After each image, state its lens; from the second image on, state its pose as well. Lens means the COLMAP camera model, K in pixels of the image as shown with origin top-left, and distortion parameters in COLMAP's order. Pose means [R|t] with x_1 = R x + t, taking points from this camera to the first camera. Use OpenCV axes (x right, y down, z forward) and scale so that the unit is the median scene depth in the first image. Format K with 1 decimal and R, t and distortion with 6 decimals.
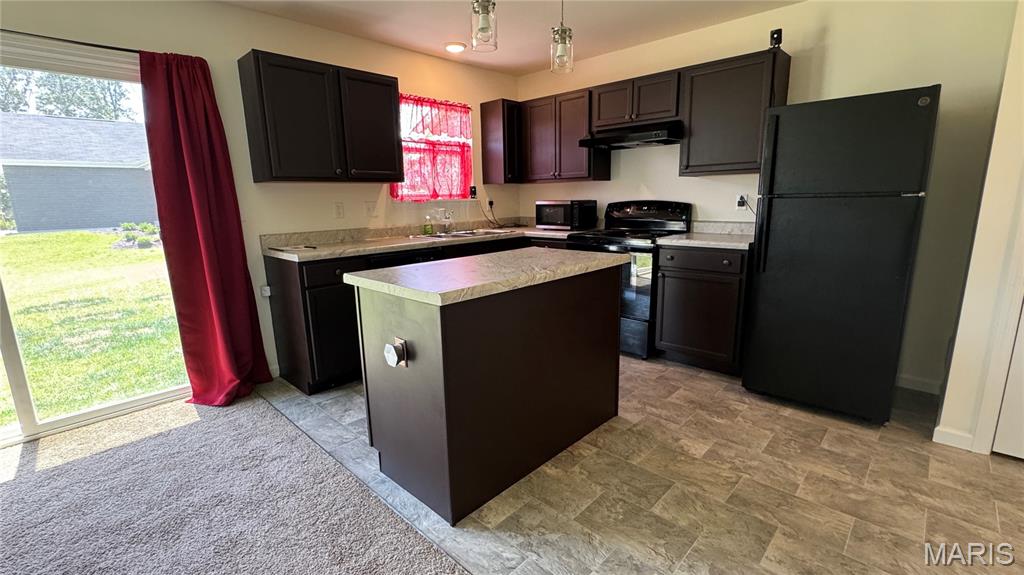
lens RADIAL K [[449.7, 0, 511.4], [0, 449.7, 288.9], [0, 0, 1]] dist [-0.001958, -0.000821]
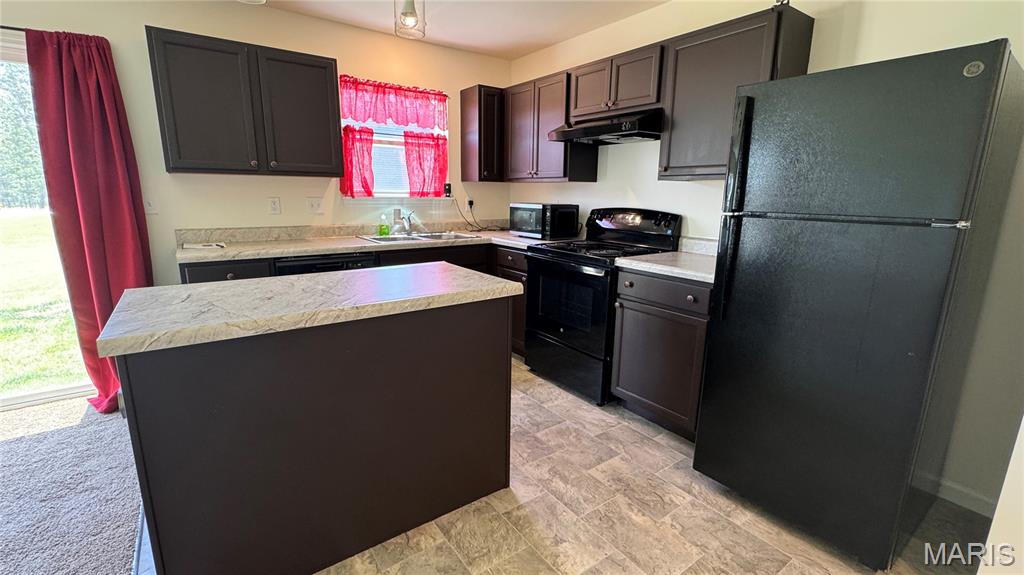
lens RADIAL K [[443.7, 0, 510.6], [0, 443.7, 288.6], [0, 0, 1]] dist [-0.002764, -0.000076]
pose [[0.982744, 0.072616, -0.170122, 0.265223], [-0.070332, 0.997335, 0.019420, -0.058507], [0.171079, -0.007120, 0.985232, 0.191226]]
